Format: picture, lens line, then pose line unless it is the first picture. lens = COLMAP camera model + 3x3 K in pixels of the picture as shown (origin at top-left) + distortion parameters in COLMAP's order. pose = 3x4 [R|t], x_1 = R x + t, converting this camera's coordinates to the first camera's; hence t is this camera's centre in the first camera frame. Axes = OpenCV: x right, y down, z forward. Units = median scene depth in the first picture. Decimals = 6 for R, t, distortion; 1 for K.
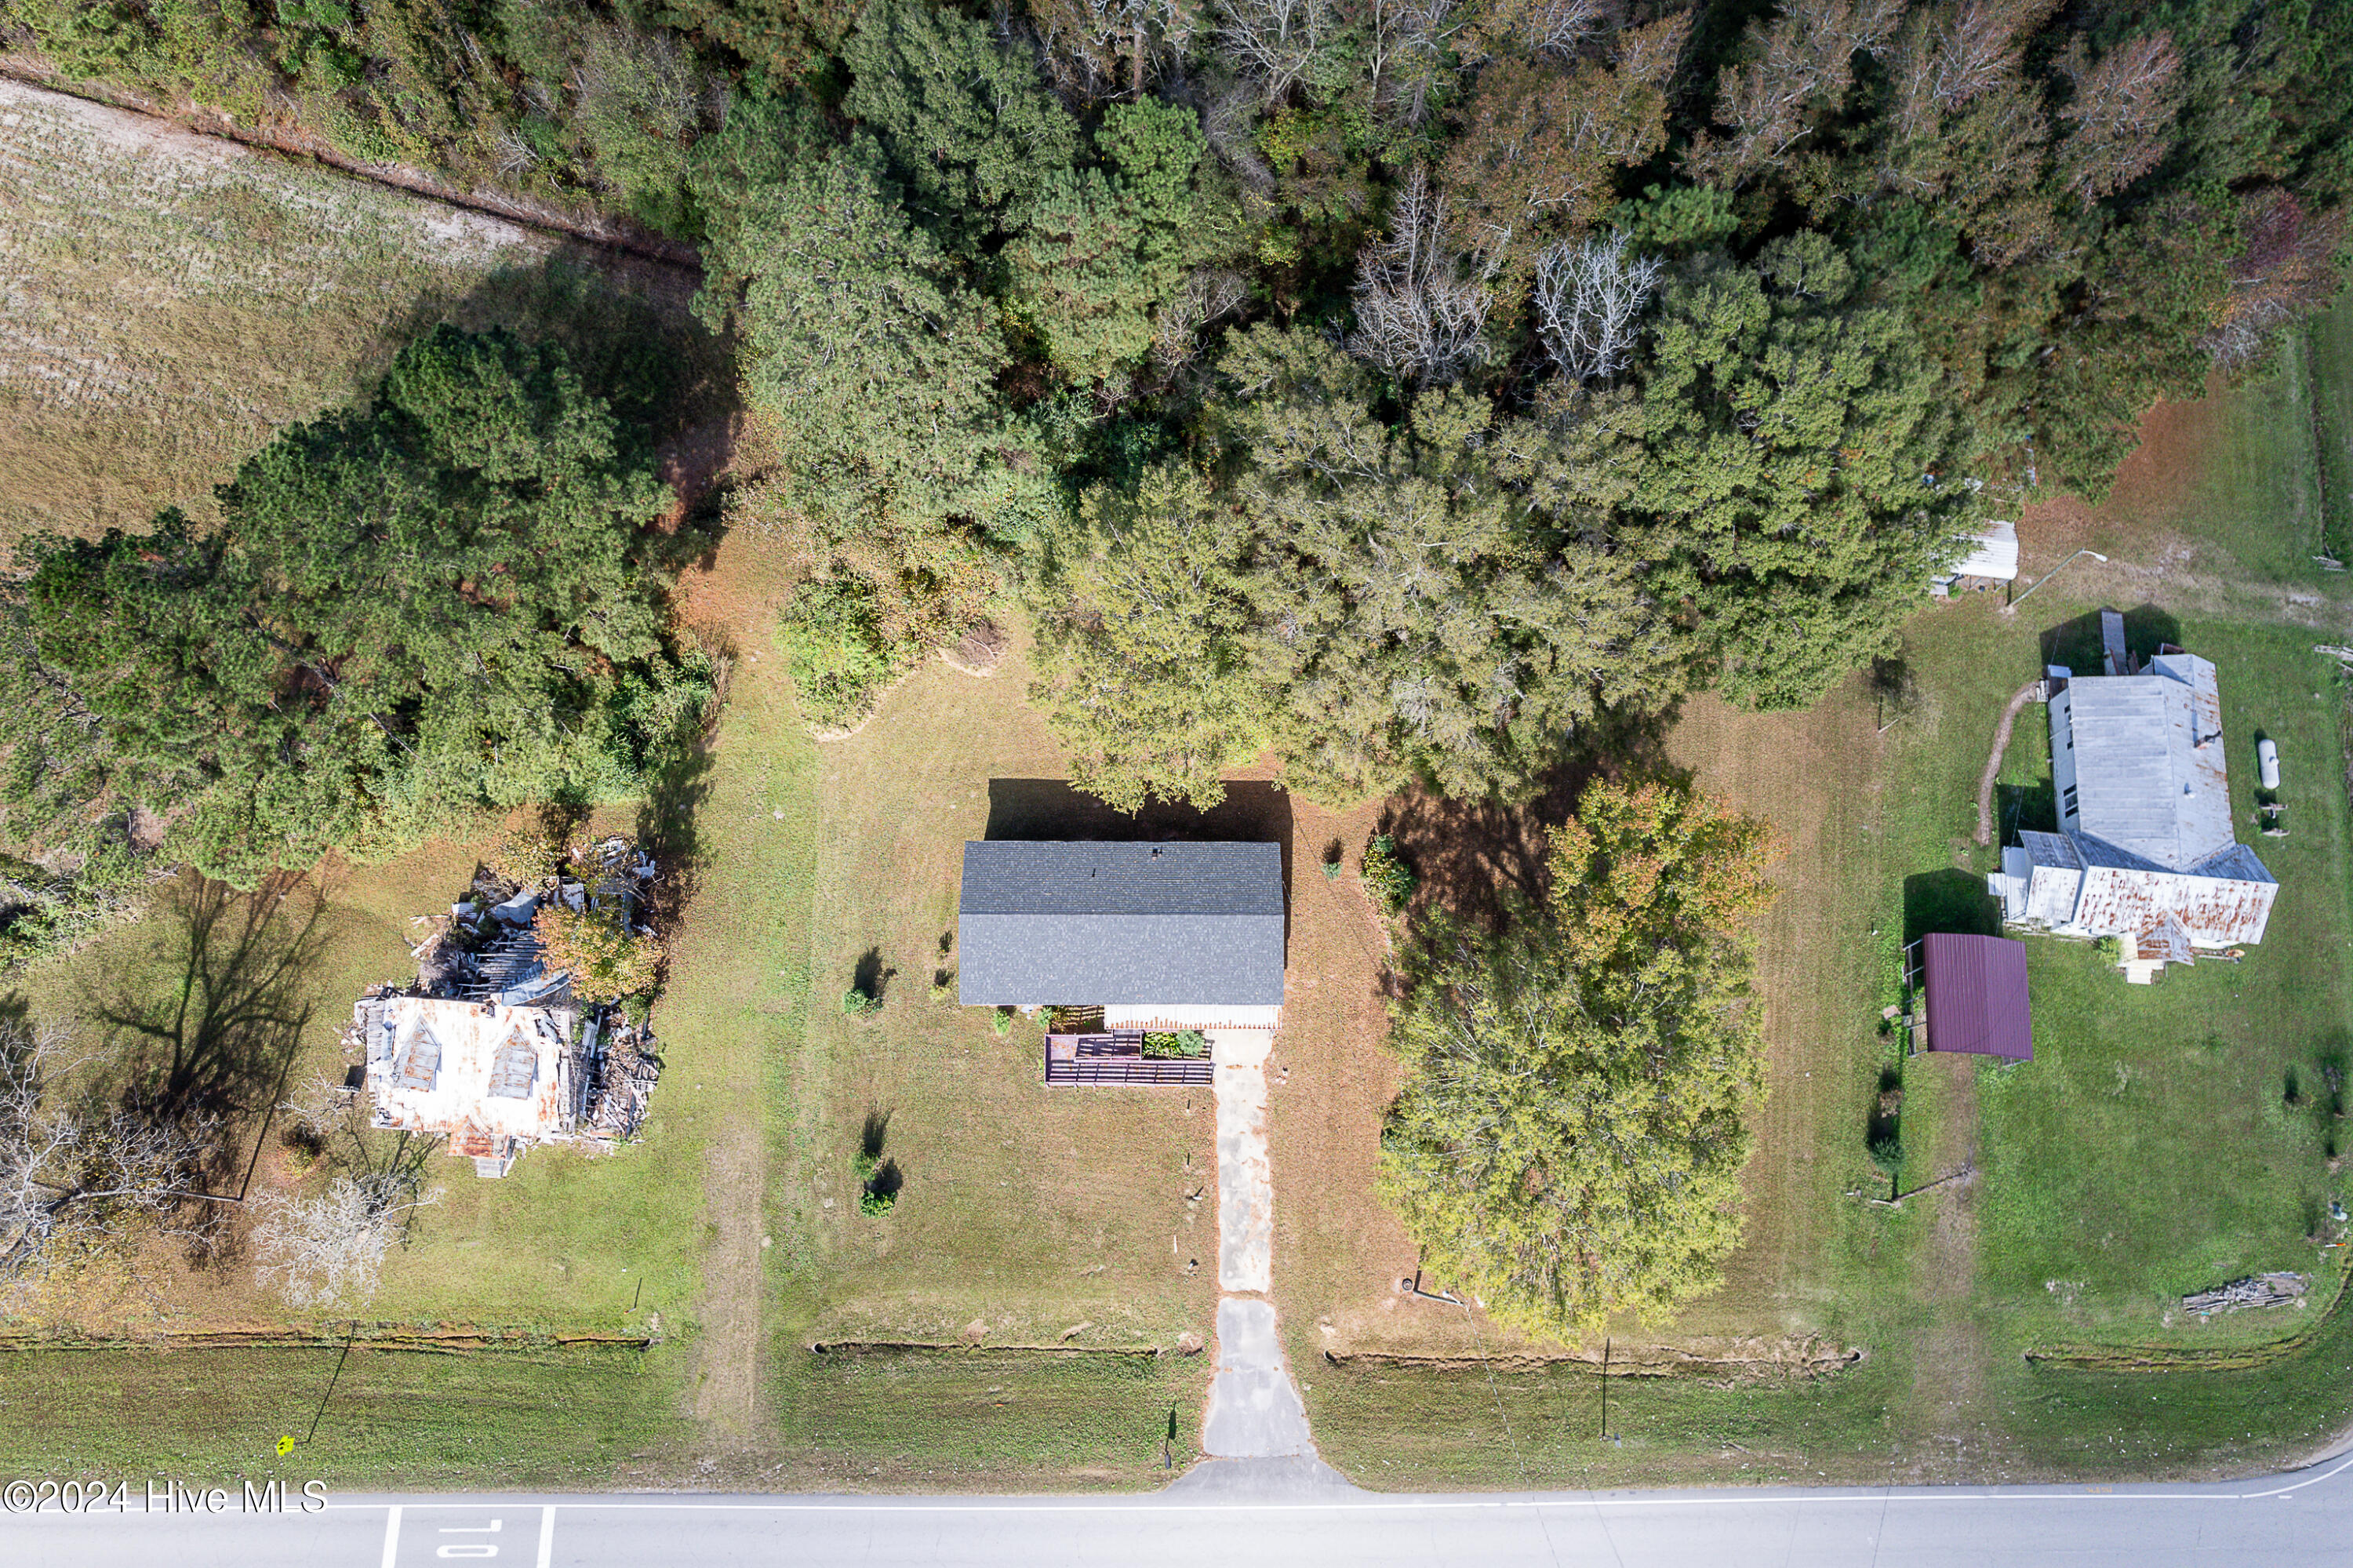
lens RADIAL K [[1495.1, 0, 1135.6], [0, 1495.1, 859.0], [0, 0, 1]] dist [-0.070724, 0.058542]
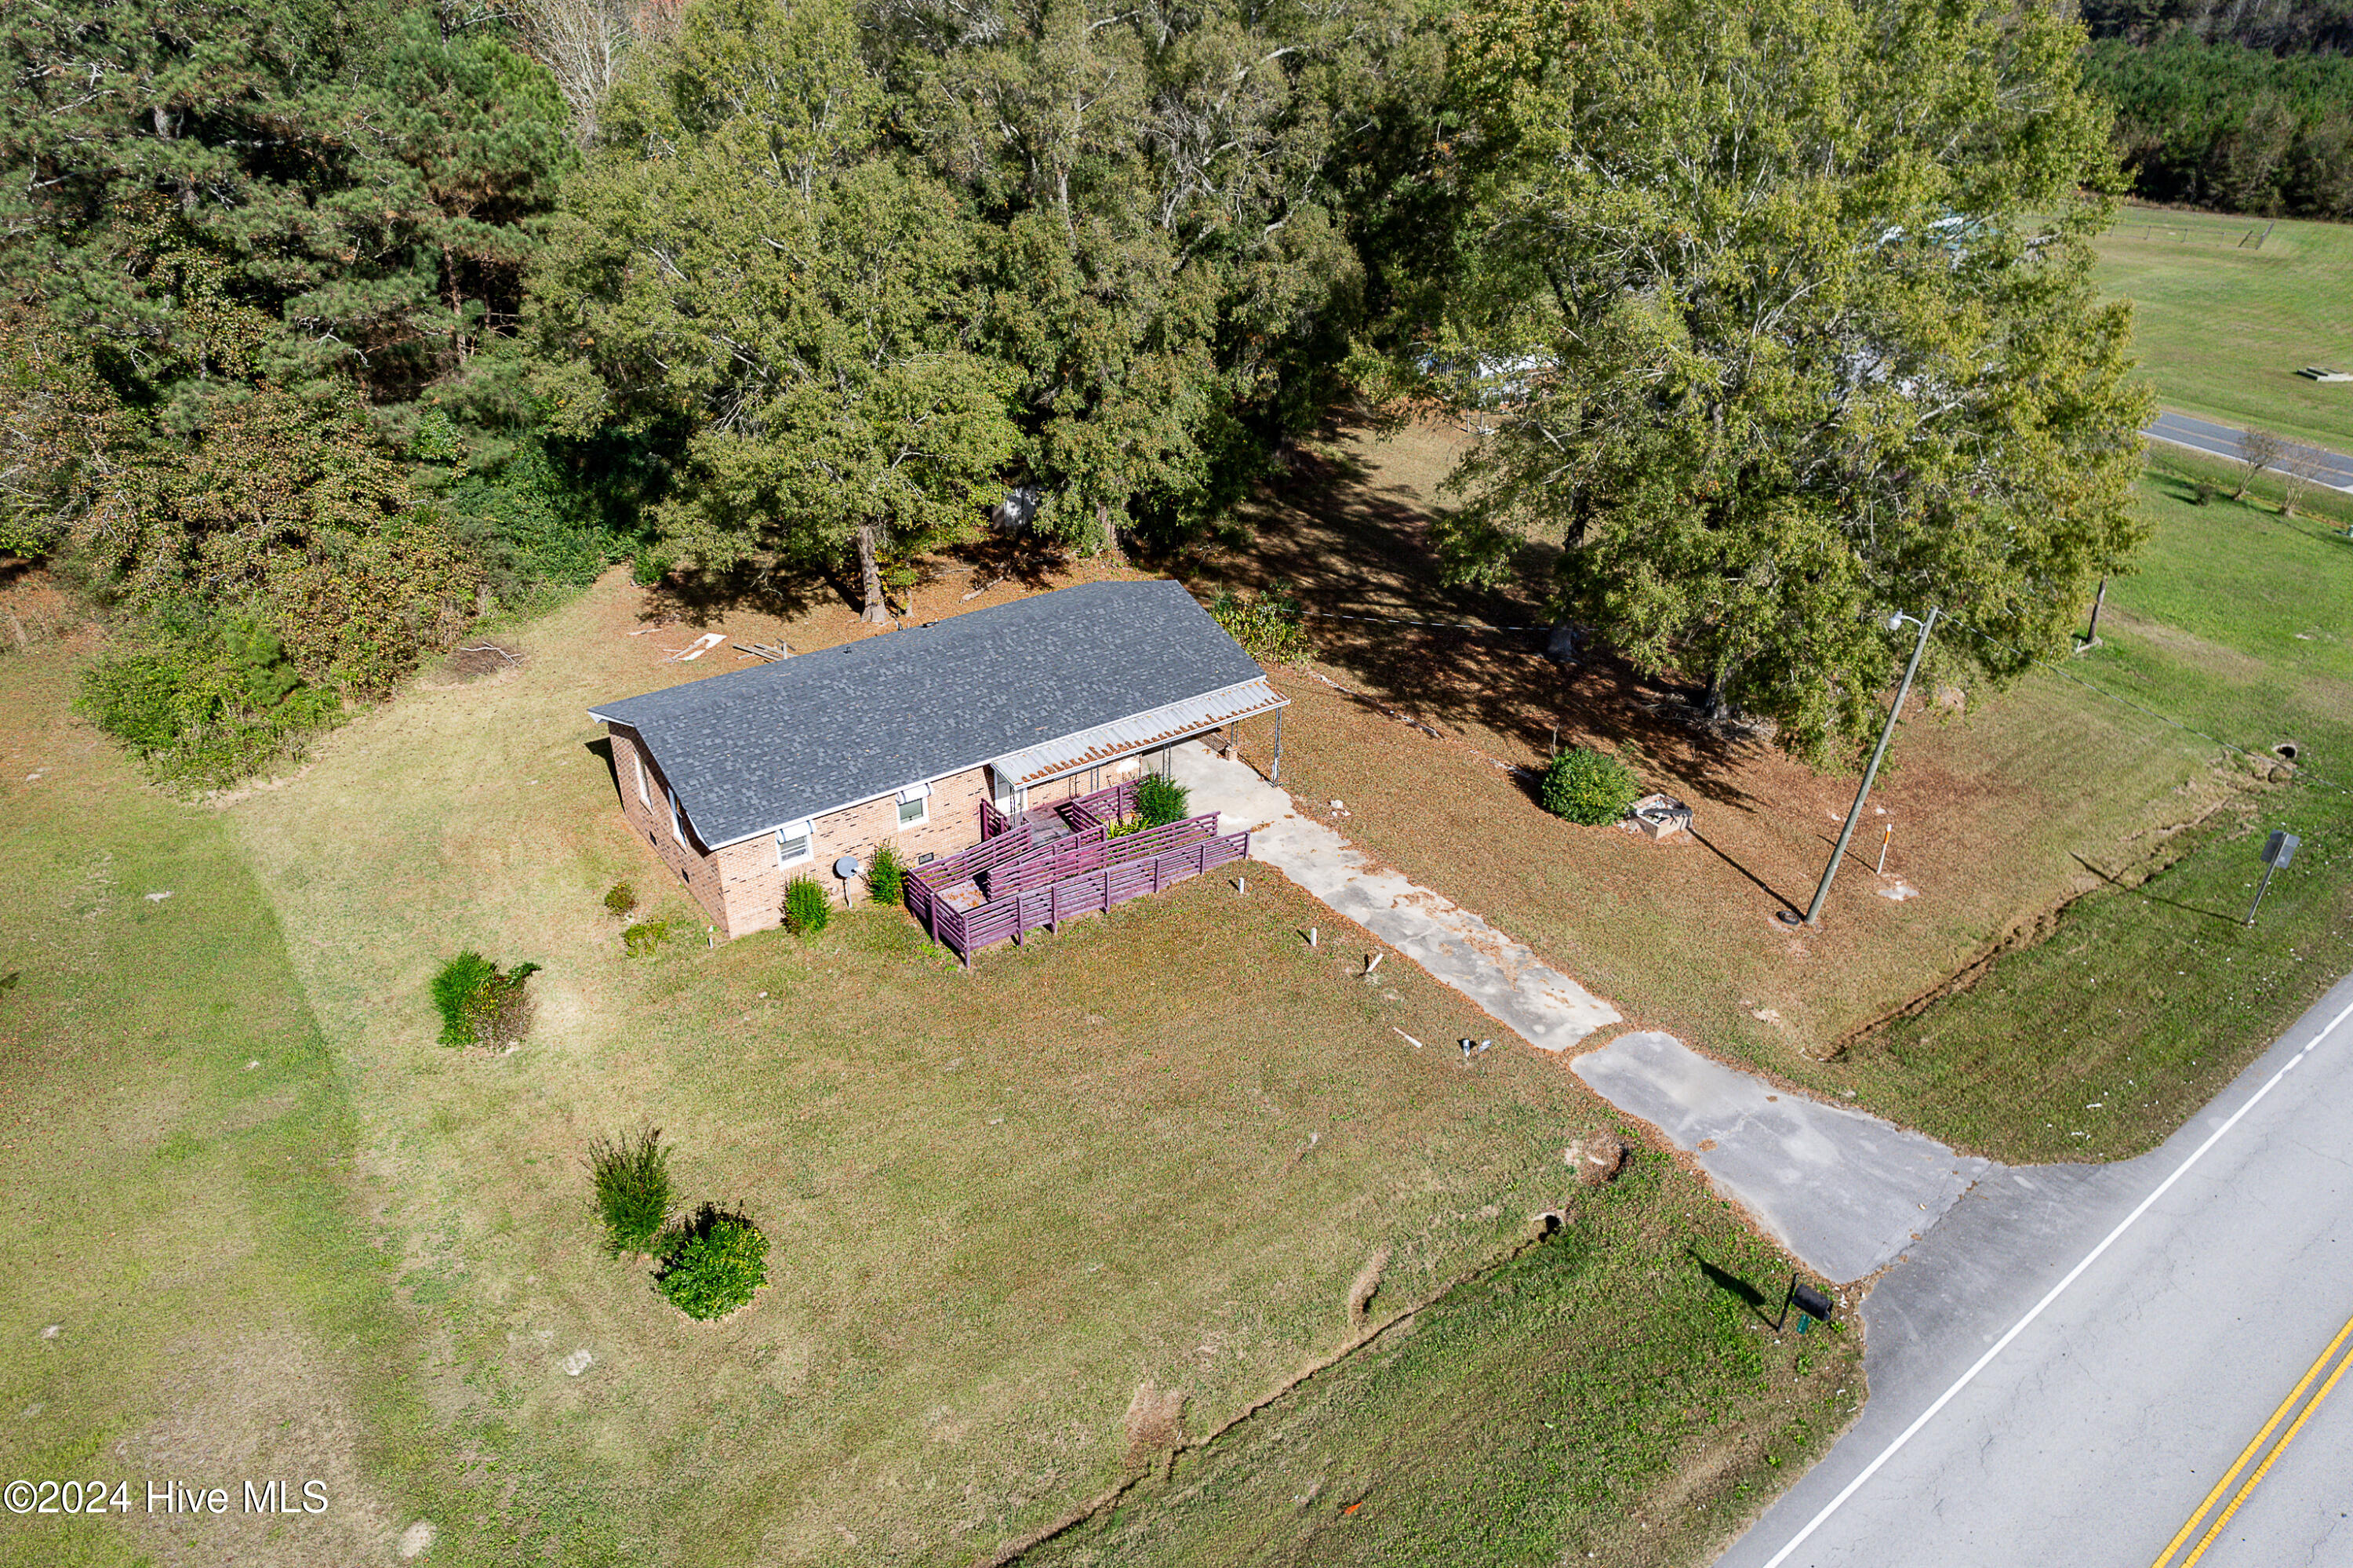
lens RADIAL K [[1524.7, 0, 1167.8], [0, 1524.7, 788.1], [0, 0, 1]] dist [-0.075499, 0.063175]
pose [[0.800850, -0.275757, 0.531599, -0.242964], [0.568124, 0.630585, -0.528770, 0.401652], [-0.189406, 0.725479, 0.661668, 0.652587]]
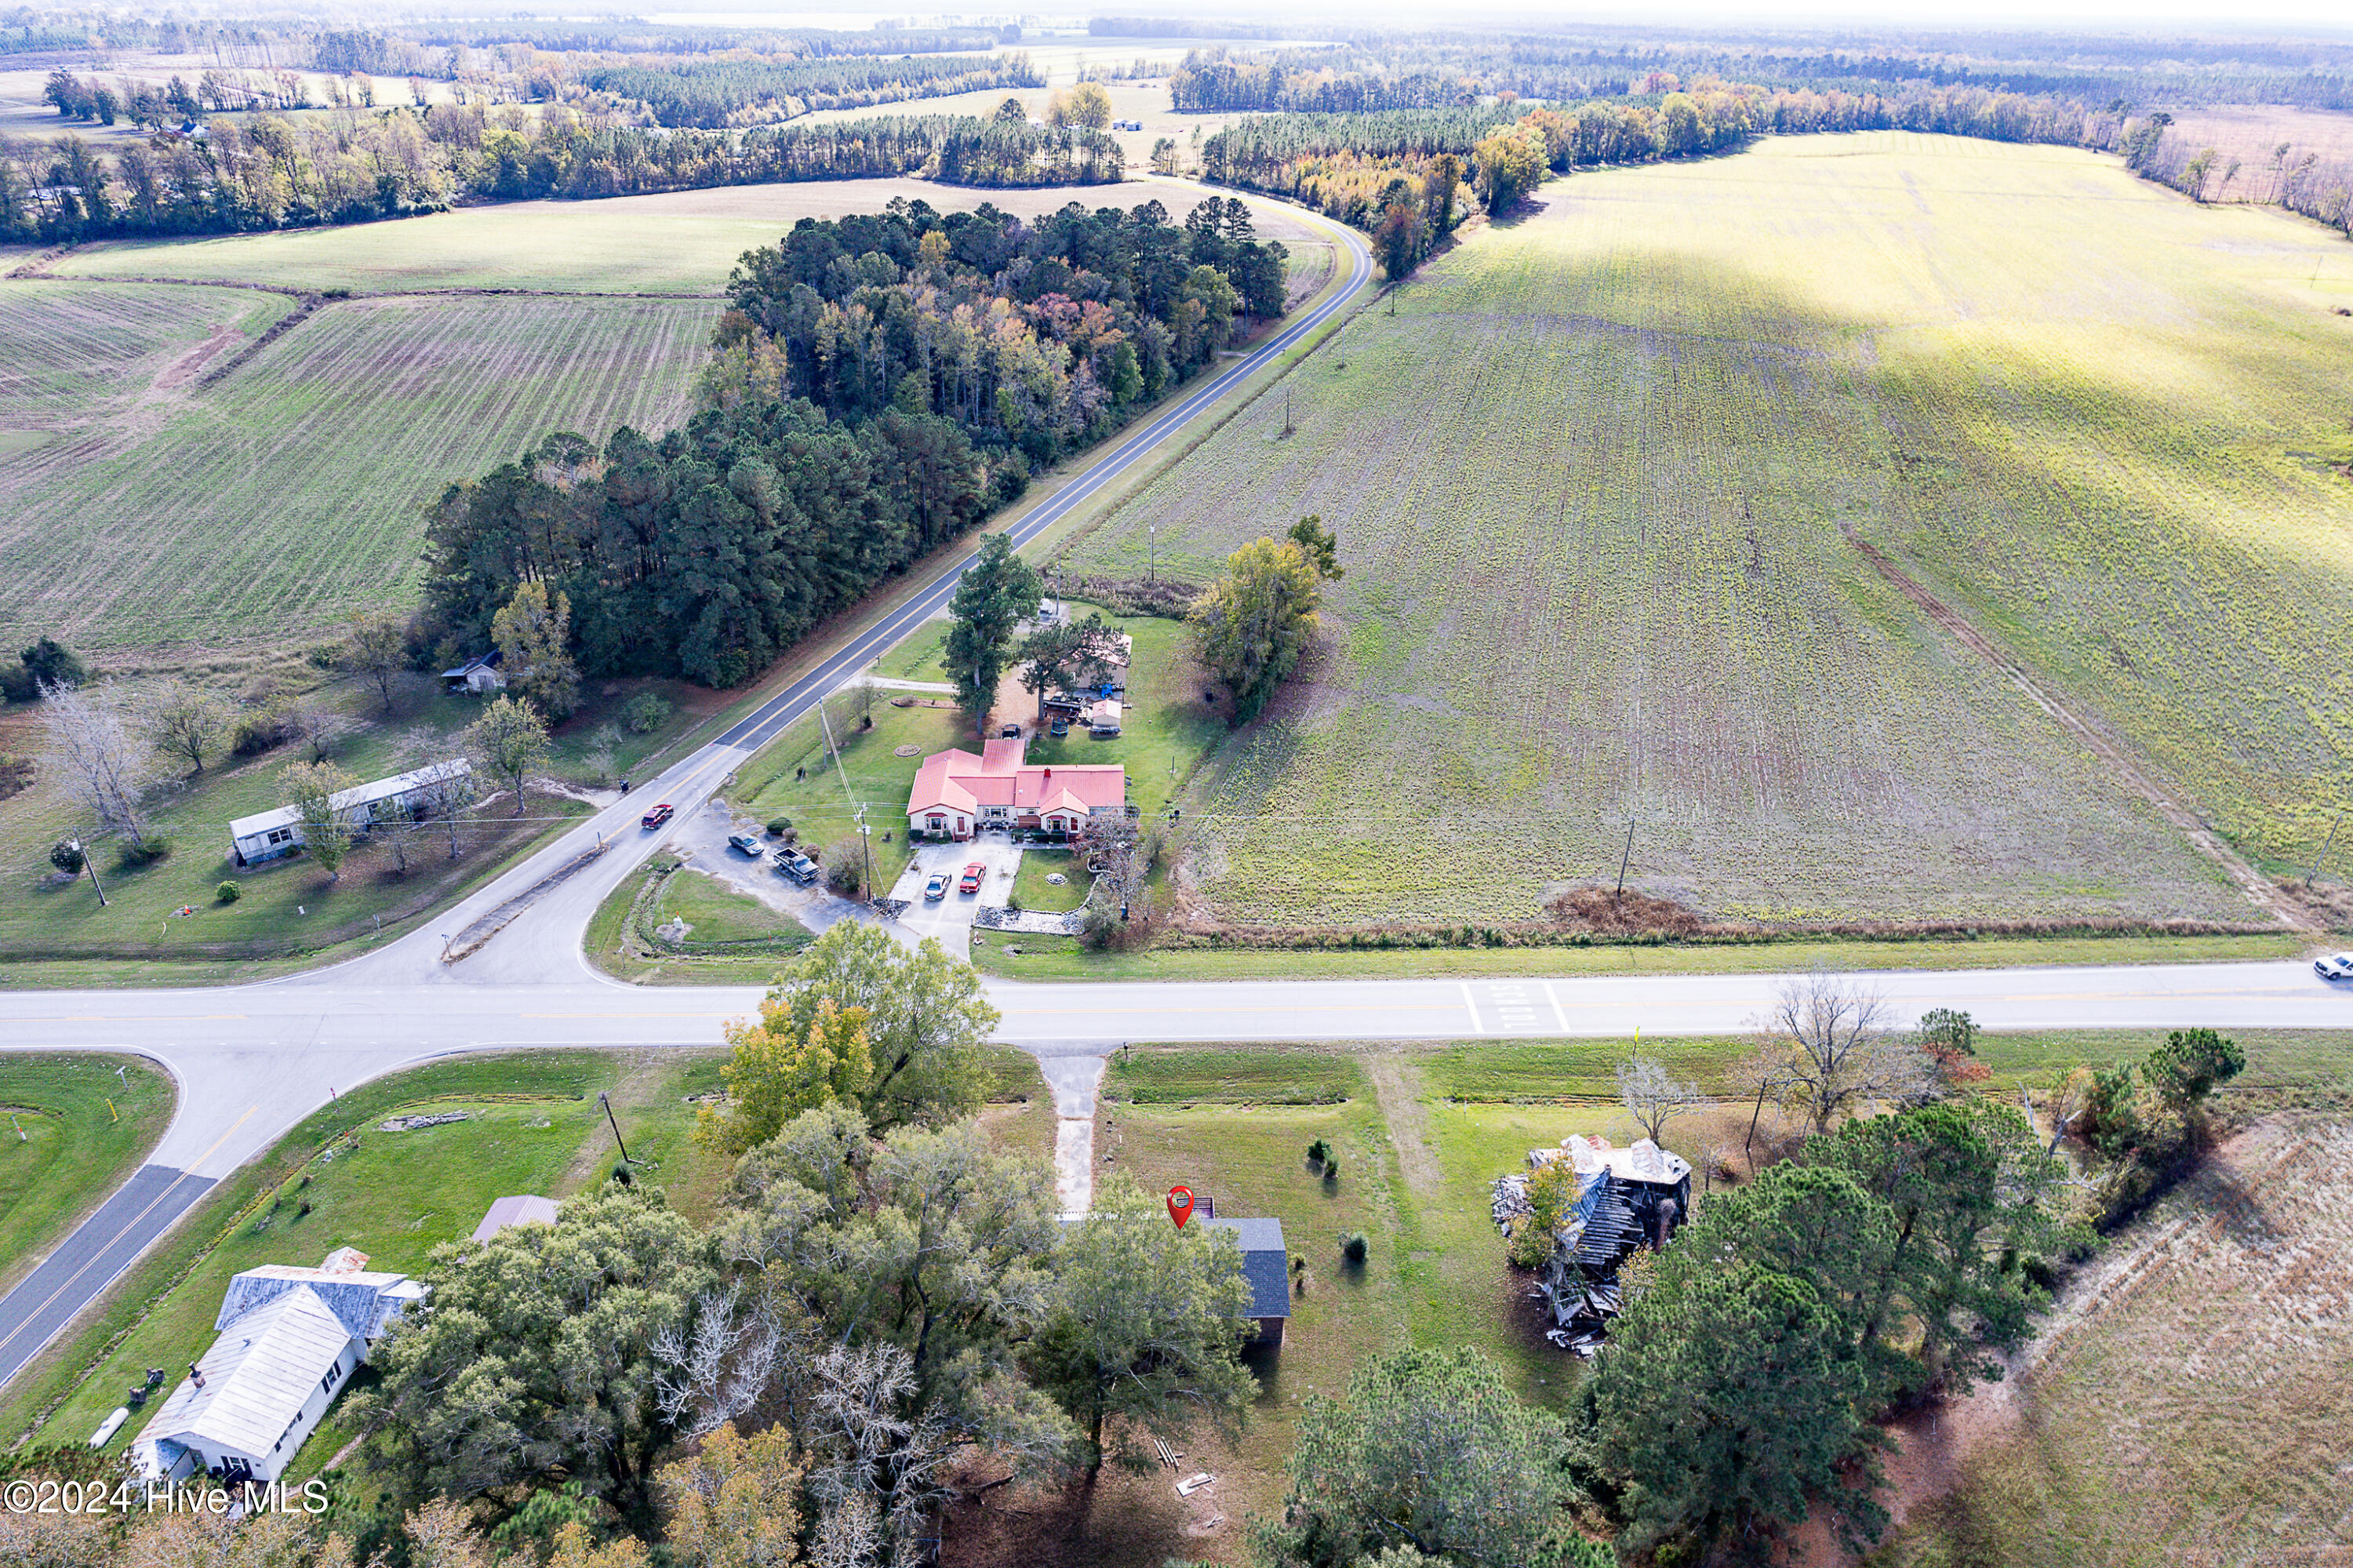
lens RADIAL K [[1524.7, 0, 1167.8], [0, 1524.7, 788.1], [0, 0, 1]] dist [-0.075499, 0.063175]
pose [[-0.999800, 0.003641, -0.019681, 0.005475], [-0.020010, -0.203385, 0.978894, -1.160886], [-0.000439, 0.979092, 0.203417, 0.329966]]
